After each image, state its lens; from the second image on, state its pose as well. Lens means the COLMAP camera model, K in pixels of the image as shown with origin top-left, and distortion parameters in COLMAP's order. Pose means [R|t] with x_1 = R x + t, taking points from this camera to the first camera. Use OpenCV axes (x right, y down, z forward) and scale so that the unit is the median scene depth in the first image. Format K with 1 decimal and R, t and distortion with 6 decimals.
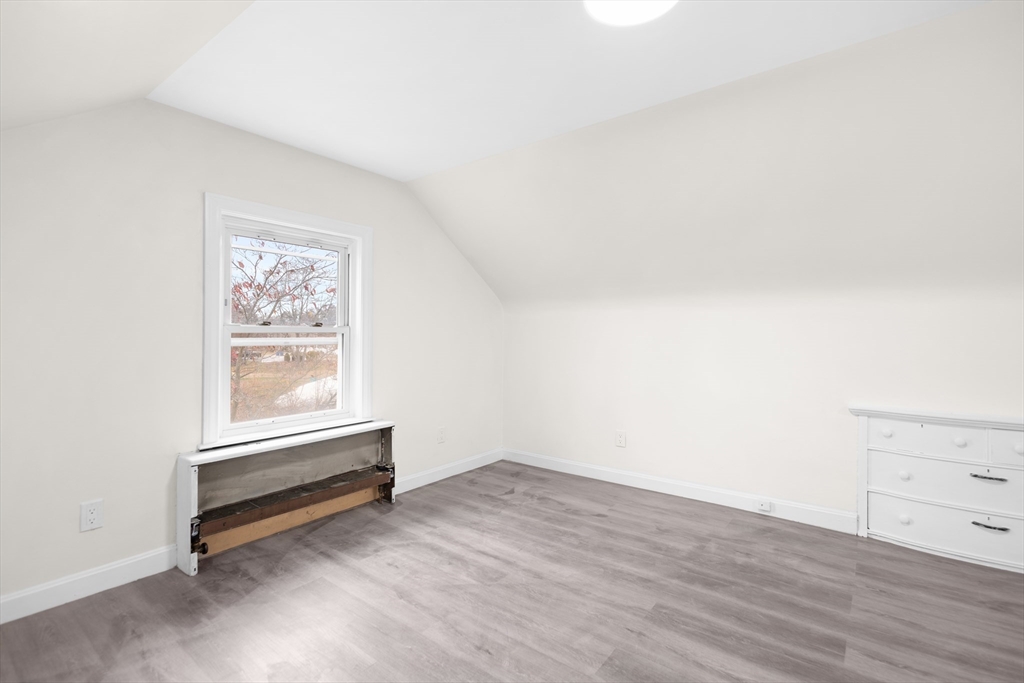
lens RADIAL K [[471.2, 0, 519.1], [0, 471.2, 336.0], [0, 0, 1]] dist [0.001184, 0.000214]
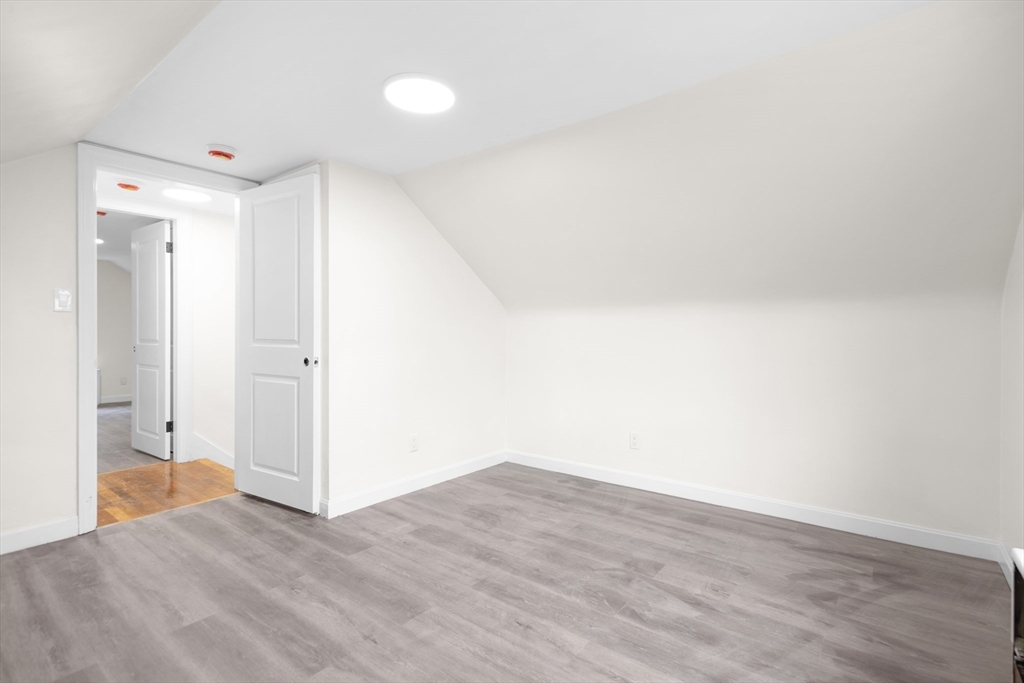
lens RADIAL K [[471.2, 0, 519.1], [0, 471.2, 336.0], [0, 0, 1]] dist [0.001184, 0.000214]
pose [[-0.999945, -0.007680, 0.007140, -0.064191], [-0.007620, 0.999936, 0.008415, -0.012092], [-0.007204, 0.008360, -0.999939, 1.991976]]
